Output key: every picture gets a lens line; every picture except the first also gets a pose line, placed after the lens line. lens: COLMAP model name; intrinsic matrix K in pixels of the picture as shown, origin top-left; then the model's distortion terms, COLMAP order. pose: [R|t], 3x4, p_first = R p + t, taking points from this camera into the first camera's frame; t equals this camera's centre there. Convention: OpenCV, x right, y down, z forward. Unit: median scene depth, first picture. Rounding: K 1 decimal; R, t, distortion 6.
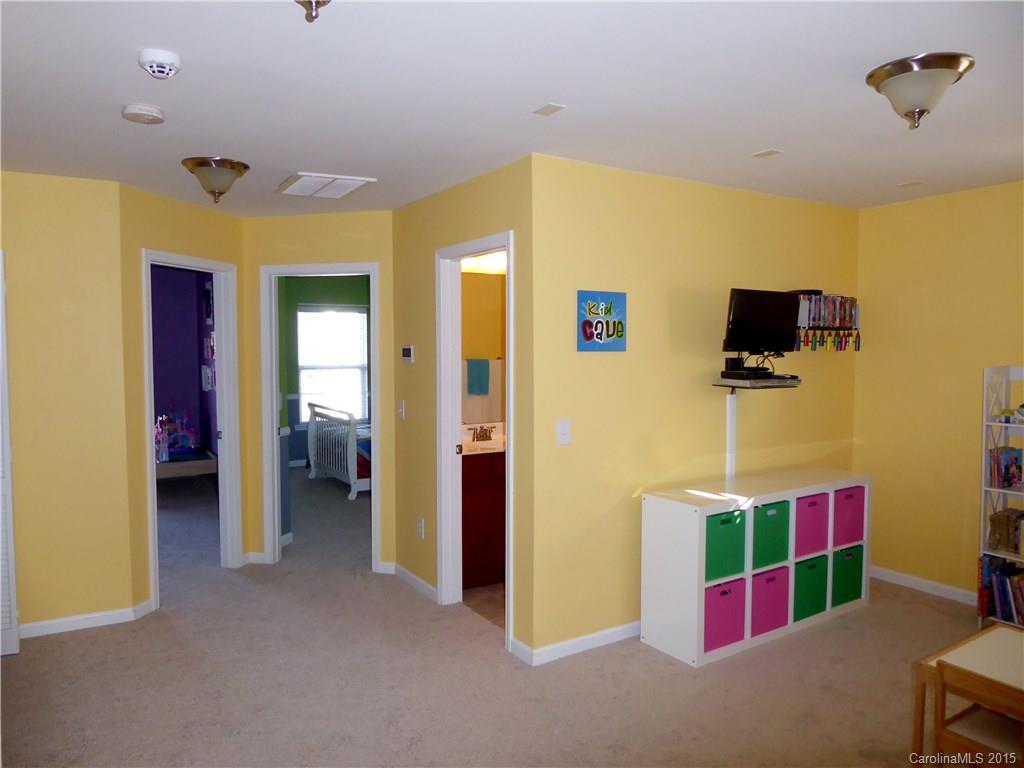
lens RADIAL K [[720.5, 0, 510.6], [0, 720.5, 384.8], [0, 0, 1]] dist [-0.026283, -0.005791]
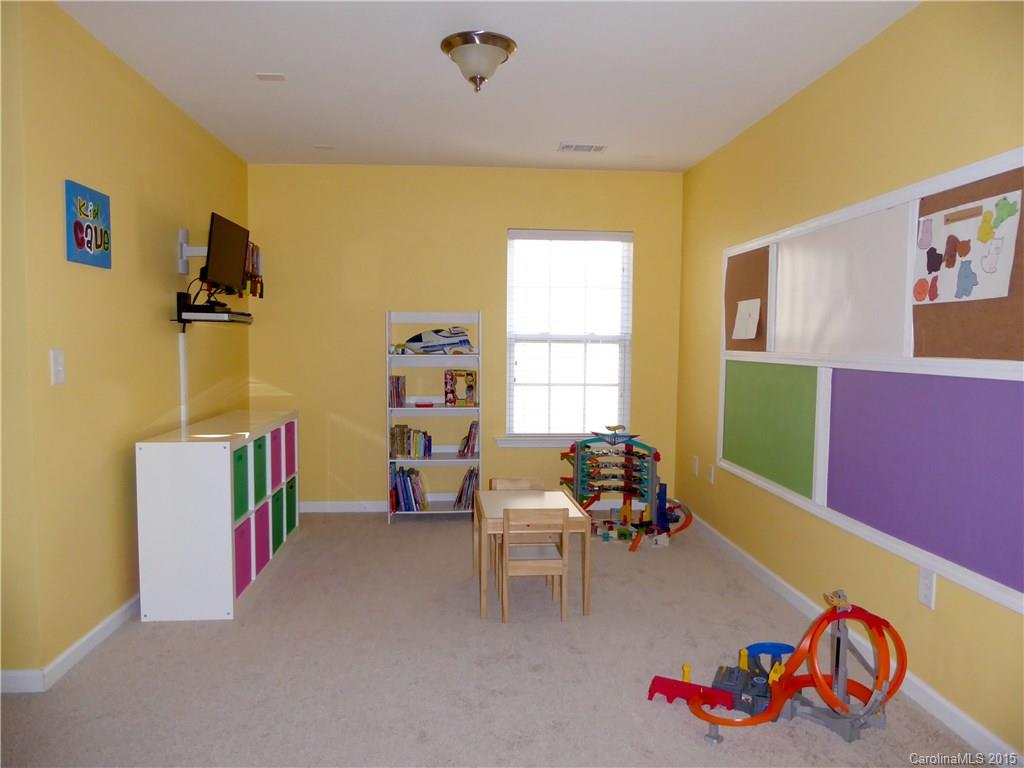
lens RADIAL K [[720.5, 0, 508.5], [0, 720.5, 381.8], [0, 0, 1]] dist [-0.026283, -0.005791]
pose [[0.467662, -0.040817, 0.882965, -0.349449], [0.036382, 0.998976, 0.026910, 0.075726], [-0.883159, 0.019539, 0.468667, 0.240035]]
